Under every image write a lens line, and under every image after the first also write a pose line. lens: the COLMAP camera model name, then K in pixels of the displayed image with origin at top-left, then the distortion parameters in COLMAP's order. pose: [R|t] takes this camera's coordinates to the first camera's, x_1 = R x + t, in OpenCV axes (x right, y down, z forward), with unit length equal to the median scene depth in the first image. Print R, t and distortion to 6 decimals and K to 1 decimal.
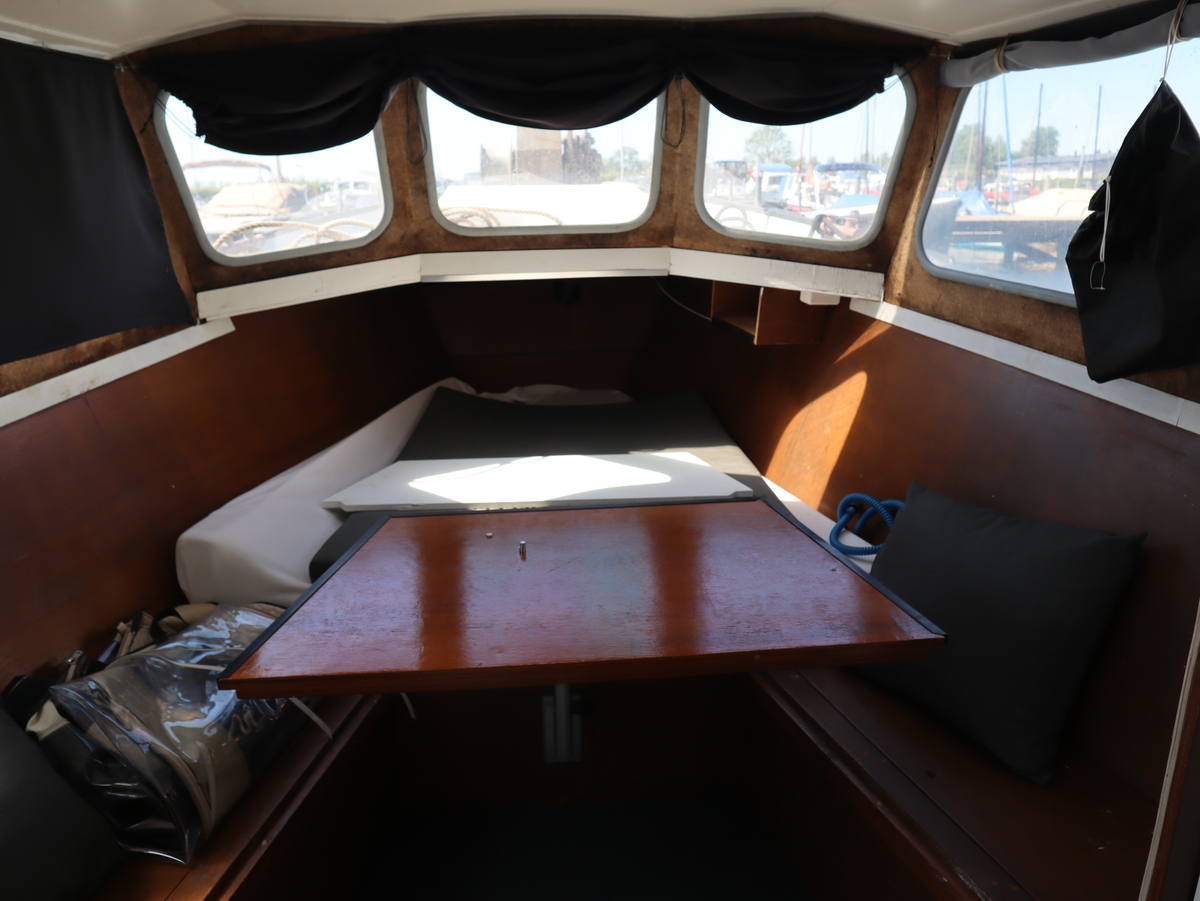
lens RADIAL K [[942.2, 0, 600.0], [0, 942.2, 454.7], [0, 0, 1]] dist [-0.123254, 0.087717]
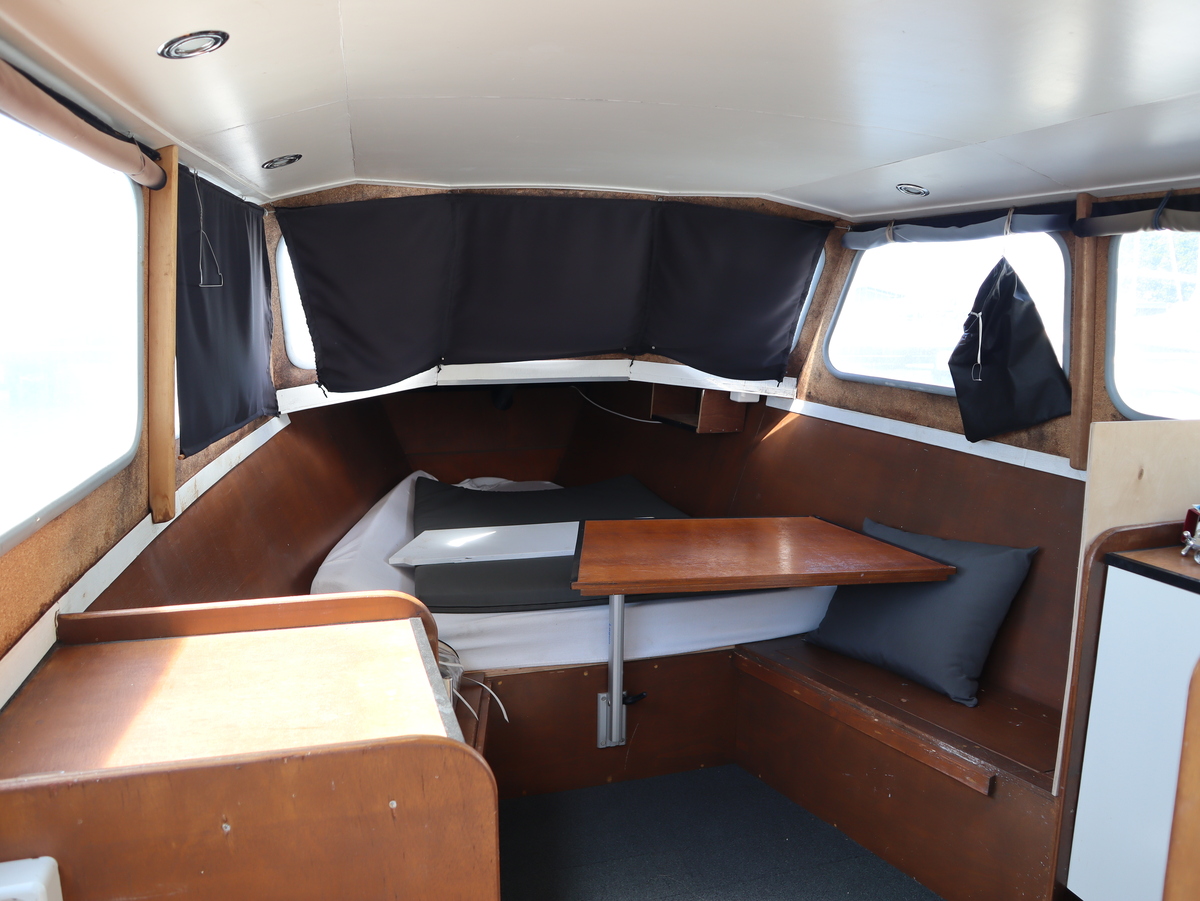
lens RADIAL K [[942.2, 0, 600.0], [0, 942.2, 454.7], [0, 0, 1]] dist [-0.123254, 0.087717]
pose [[0.973981, -0.014710, 0.226152, -0.285638], [0.043233, 0.991625, -0.121696, 0.070862], [-0.222468, 0.128307, 0.966460, -0.248347]]
